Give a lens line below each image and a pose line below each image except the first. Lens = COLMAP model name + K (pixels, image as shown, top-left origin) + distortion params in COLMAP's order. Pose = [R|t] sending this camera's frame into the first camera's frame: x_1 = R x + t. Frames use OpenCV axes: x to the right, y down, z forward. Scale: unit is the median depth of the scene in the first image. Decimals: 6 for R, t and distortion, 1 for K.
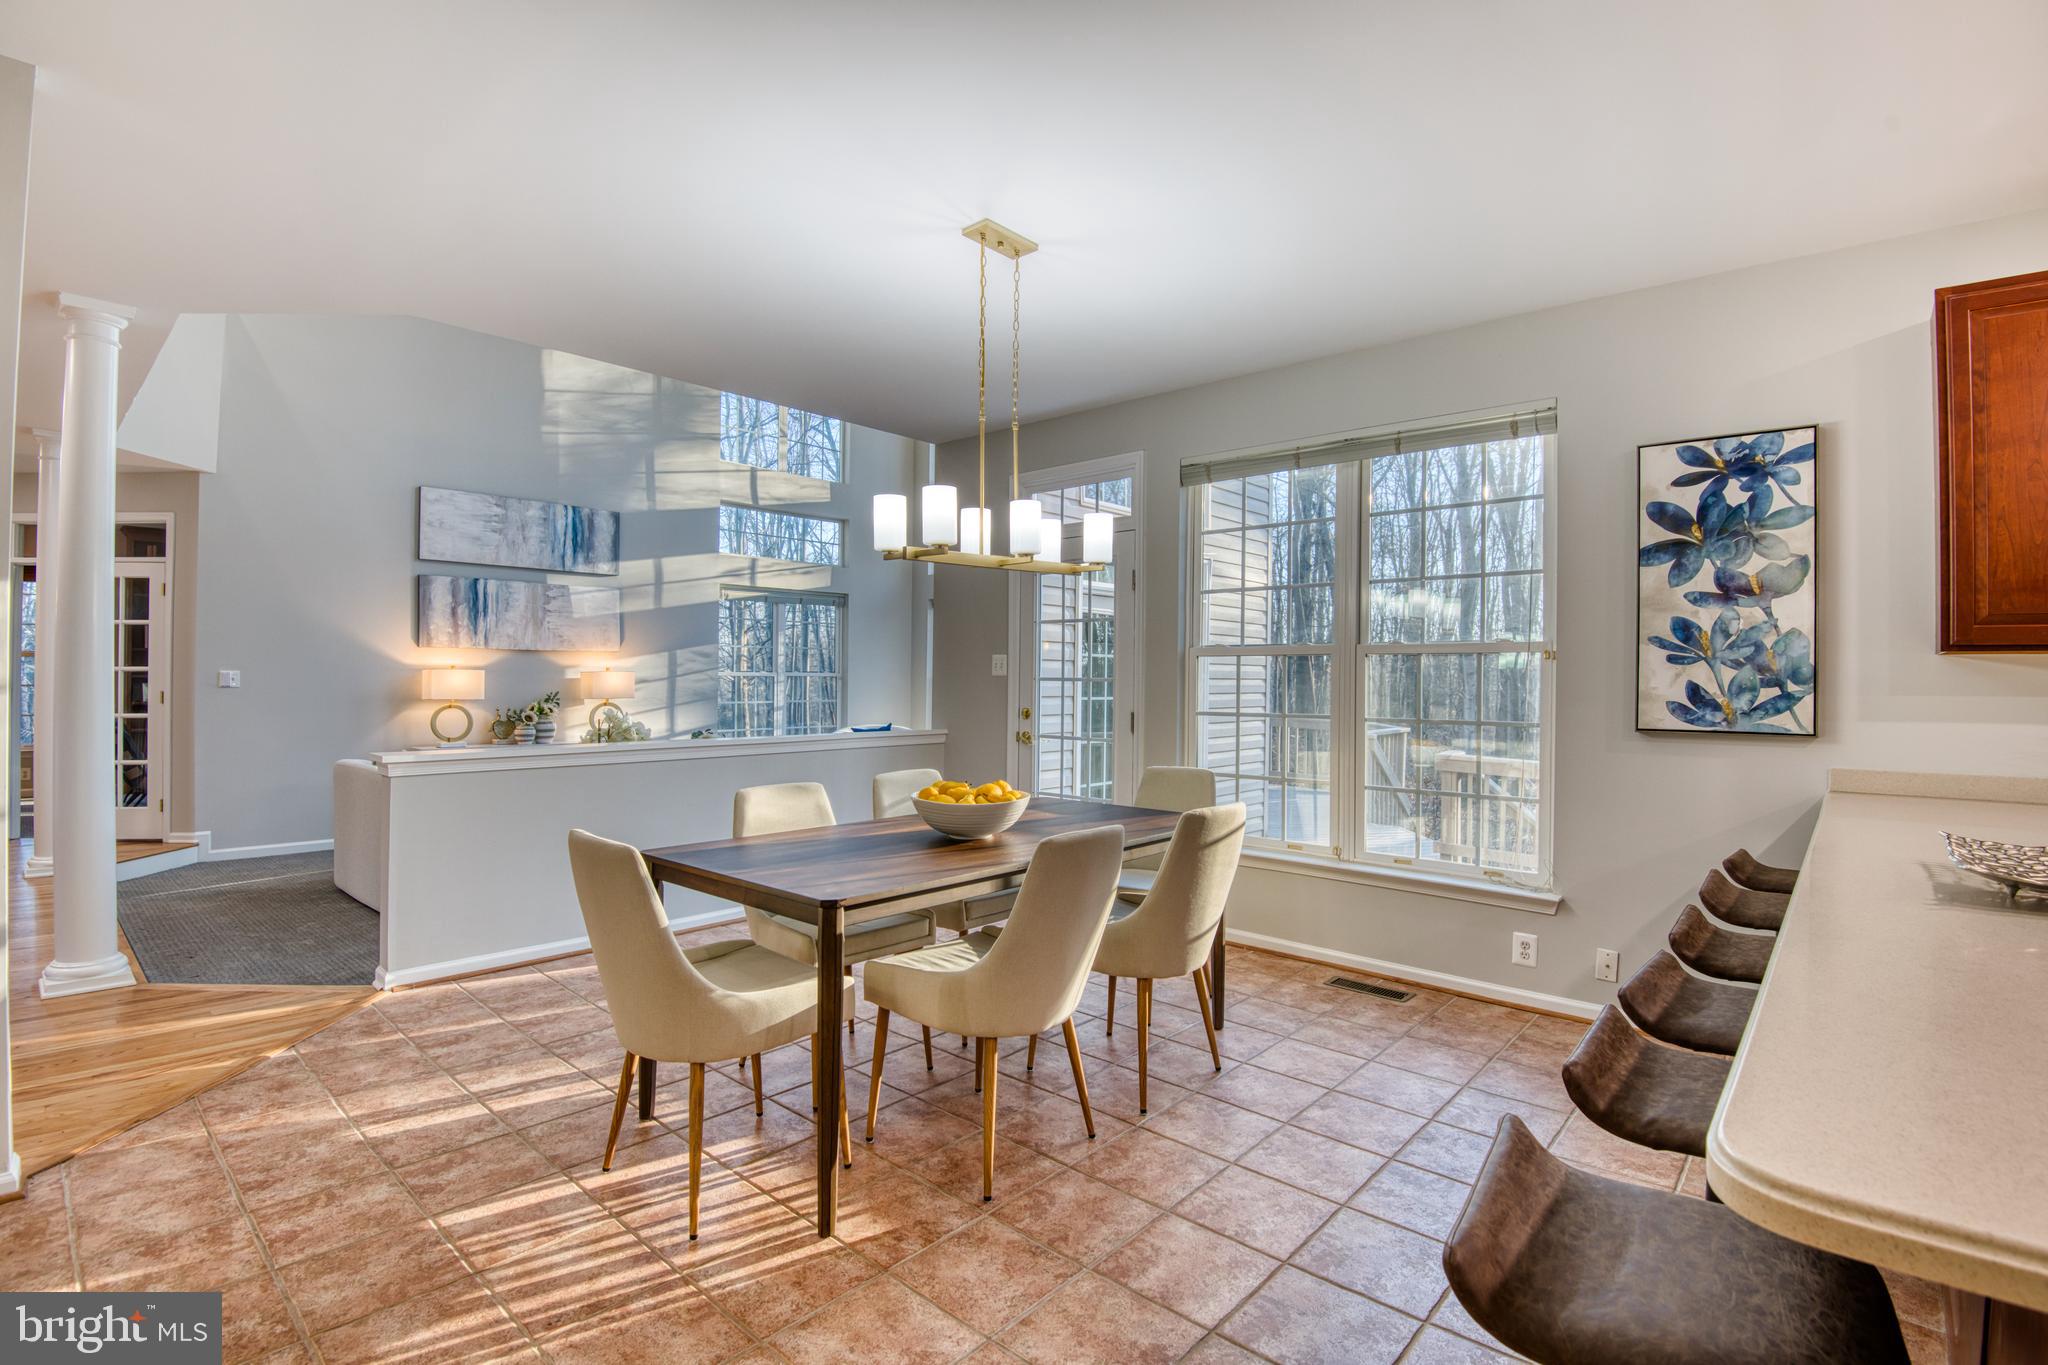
lens RADIAL K [[960.7, 0, 1030.0], [0, 960.7, 688.4], [0, 0, 1]] dist [-0.023484, -0.011460]
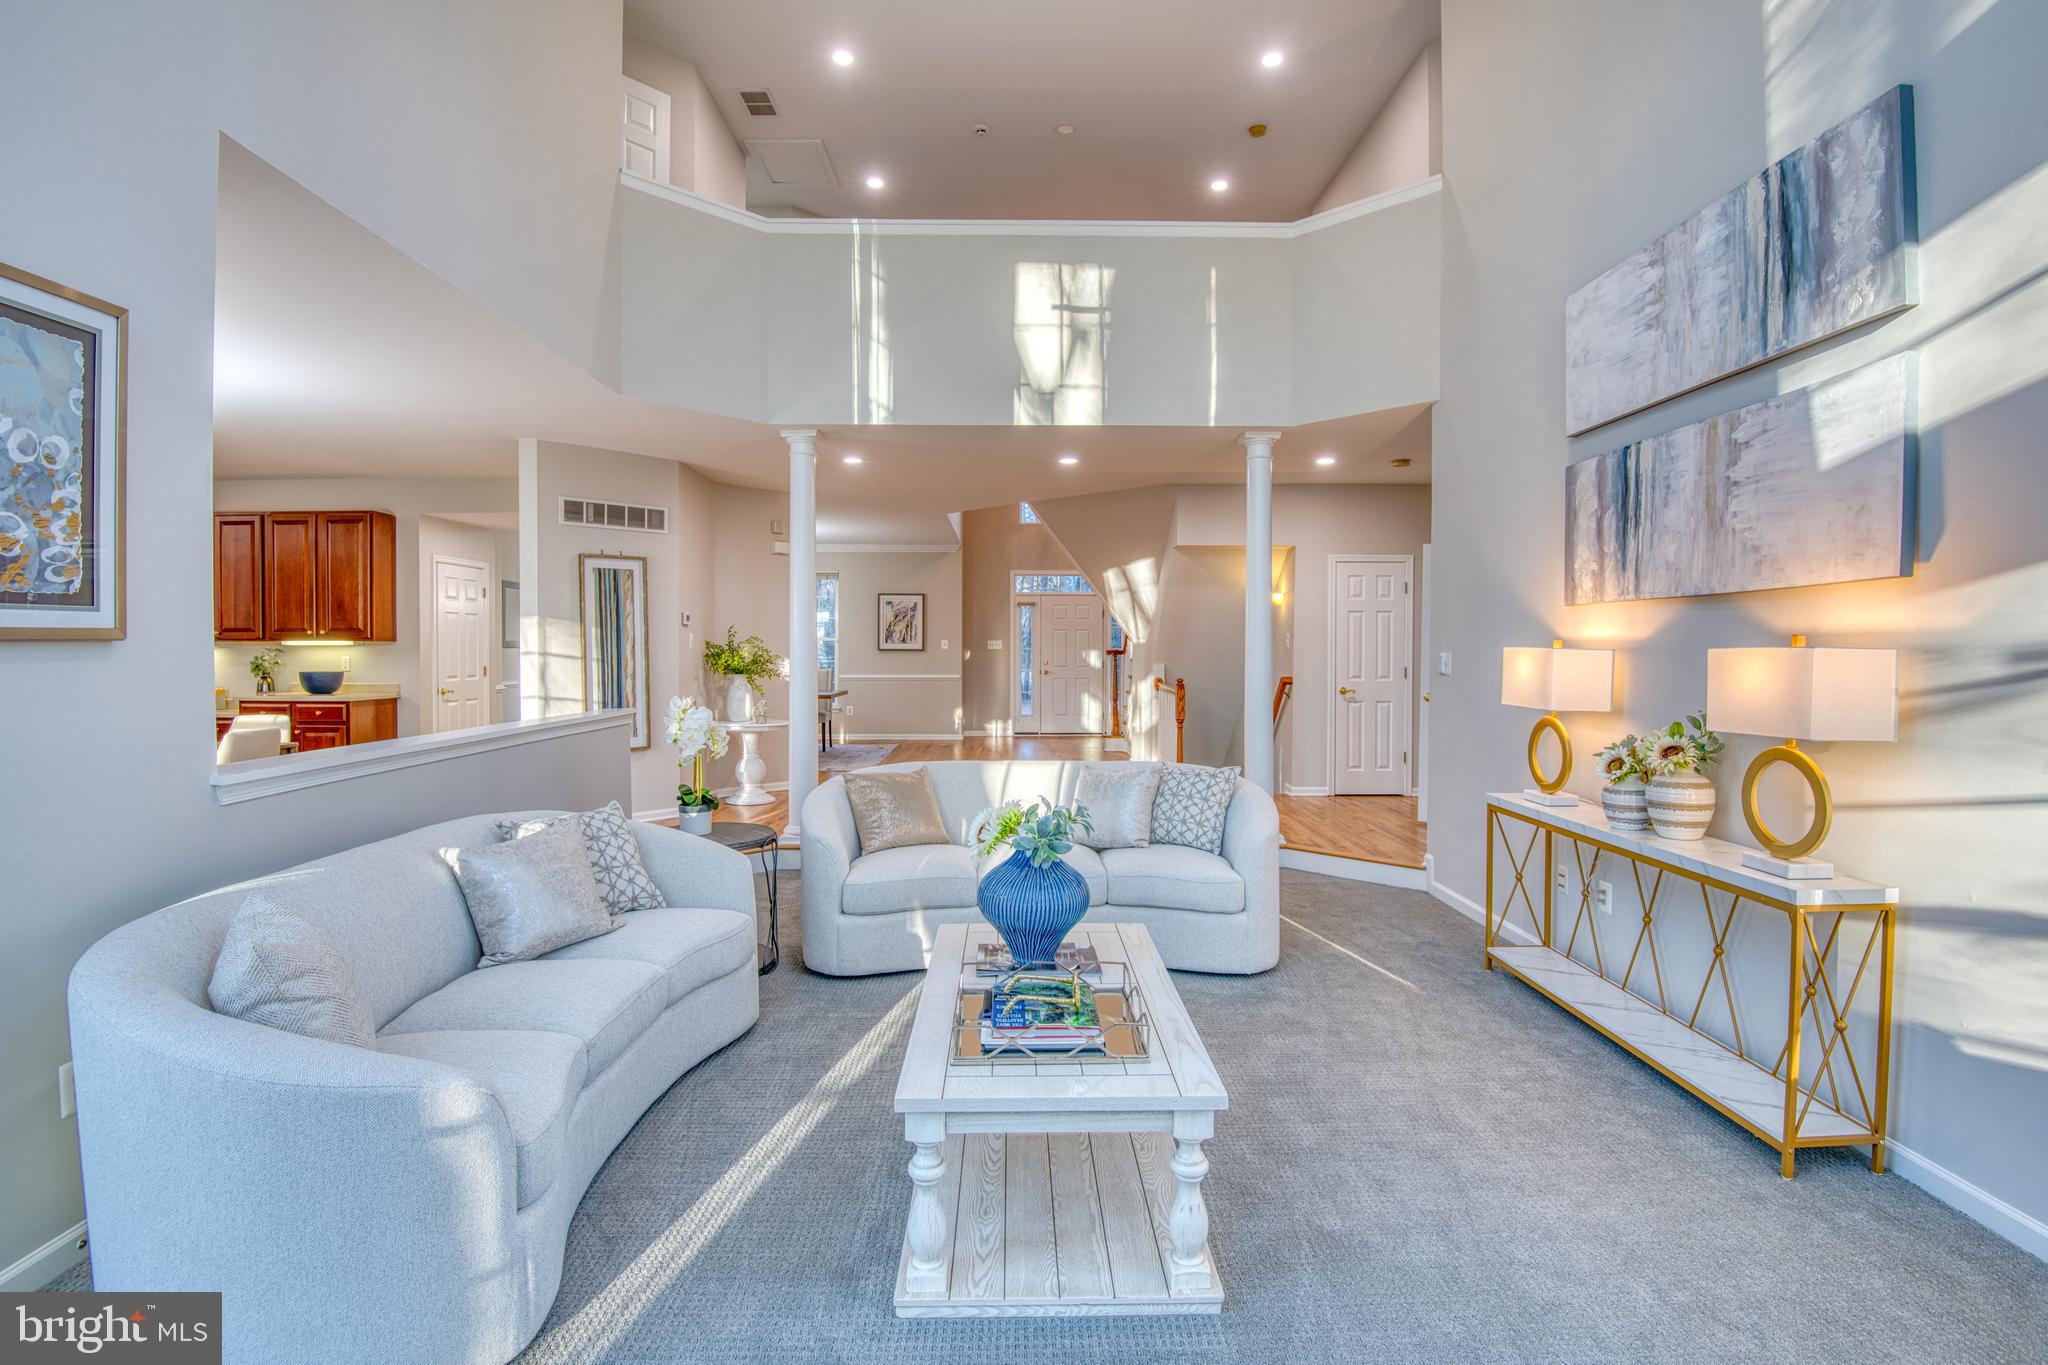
lens RADIAL K [[960.7, 0, 1013.7], [0, 960.7, 668.6], [0, 0, 1]] dist [-0.023484, -0.011460]
pose [[-0.733665, 0.003333, -0.679503, -0.143868], [-0.012527, 0.999752, 0.018430, -0.034435], [0.679396, 0.022034, -0.733441, 2.769044]]
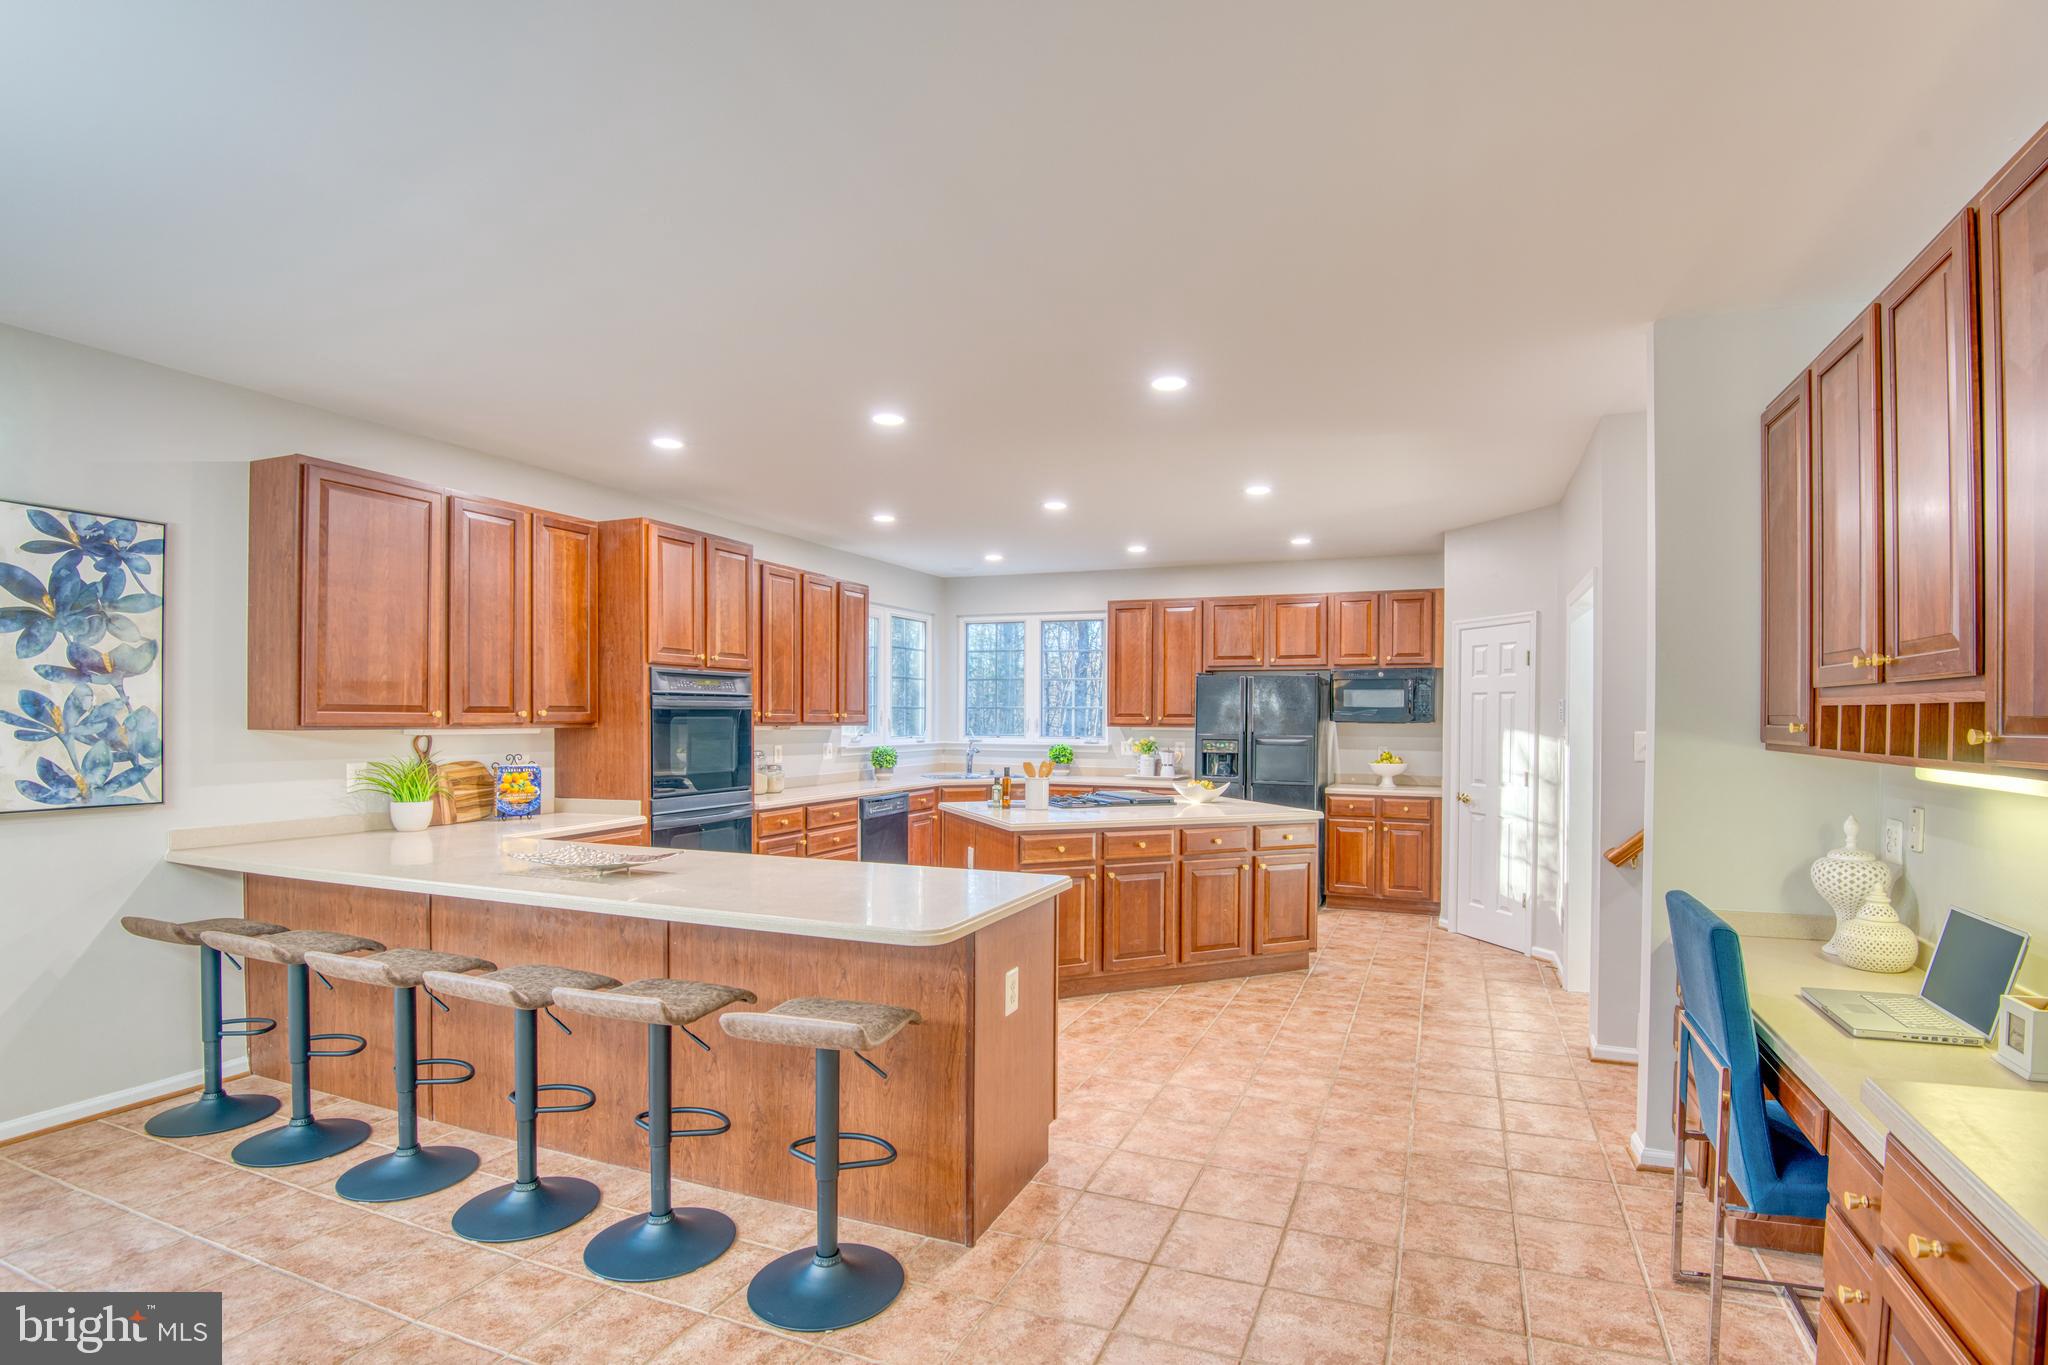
lens RADIAL K [[960.7, 0, 1073.5], [0, 960.7, 725.4], [0, 0, 1]] dist [-0.023484, -0.011460]
pose [[-0.358685, -0.021621, 0.933208, -0.535768], [-0.004722, 0.999761, 0.021348, -0.065226], [-0.933447, 0.003251, -0.358702, 0.358034]]
